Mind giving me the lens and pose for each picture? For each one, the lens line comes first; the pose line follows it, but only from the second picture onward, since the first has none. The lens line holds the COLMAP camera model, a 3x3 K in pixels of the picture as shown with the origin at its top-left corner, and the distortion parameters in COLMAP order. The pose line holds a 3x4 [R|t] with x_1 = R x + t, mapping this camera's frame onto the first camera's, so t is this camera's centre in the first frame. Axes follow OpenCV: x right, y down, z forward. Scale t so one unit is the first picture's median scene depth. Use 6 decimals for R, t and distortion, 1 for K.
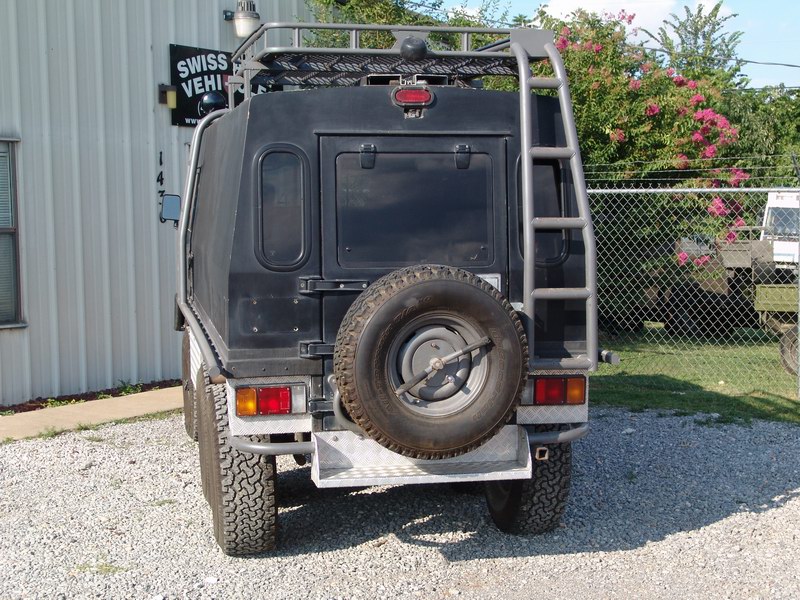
lens RADIAL K [[1334.5, 0, 400.0], [0, 1334.5, 300.0], [0, 0, 1]] dist [-0.012722, 0.295508]
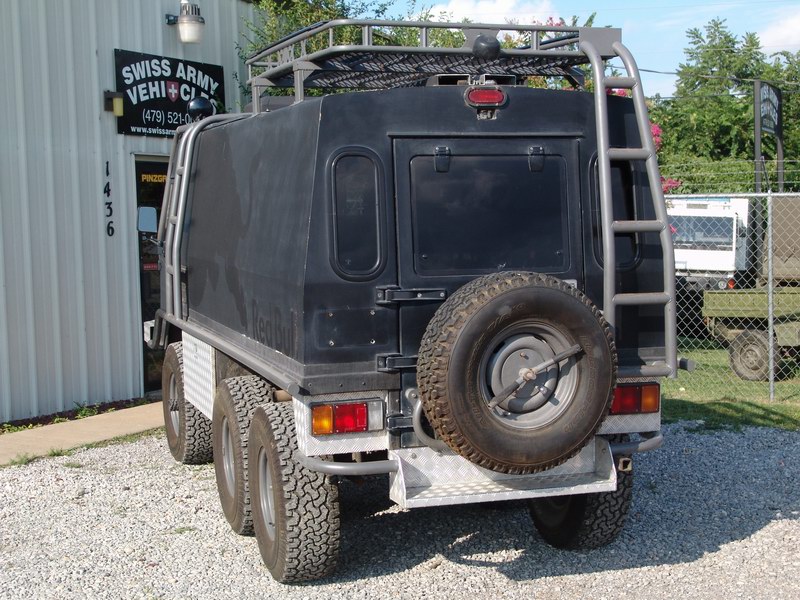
lens RADIAL K [[1347.5, 0, 400.0], [0, 1347.5, 300.0], [0, 0, 1]] dist [0.027723, 0.021150]
pose [[0.994232, -0.018379, 0.105665, -0.151025], [0.019477, 0.999766, -0.009375, 0.001527], [-0.105468, 0.011379, 0.994358, 0.042059]]
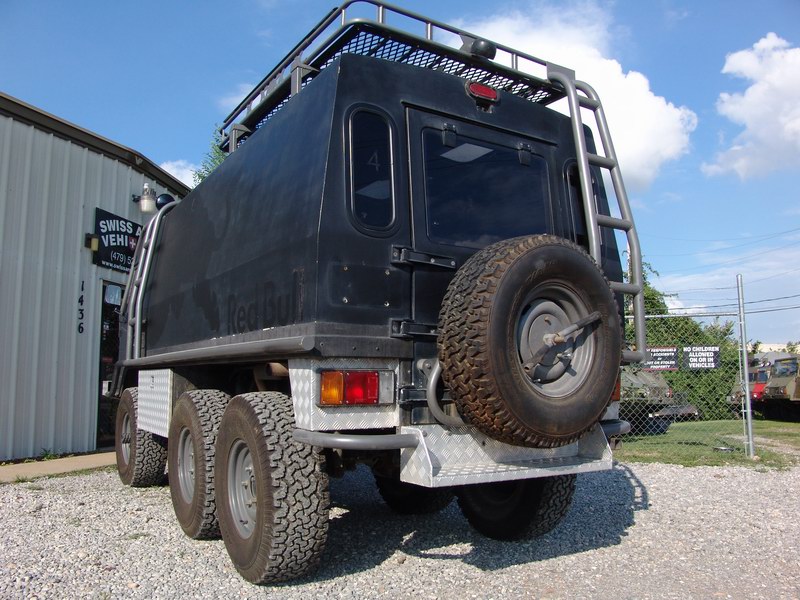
lens RADIAL K [[673.4, 0, 400.0], [0, 673.4, 300.0], [0, 0, 1]] dist [-0.158188, 0.136041]
pose [[0.937901, 0.051897, 0.343000, -0.208261], [0.020919, 0.978486, -0.205250, 0.103315], [-0.346273, 0.199680, 0.916637, 0.563952]]
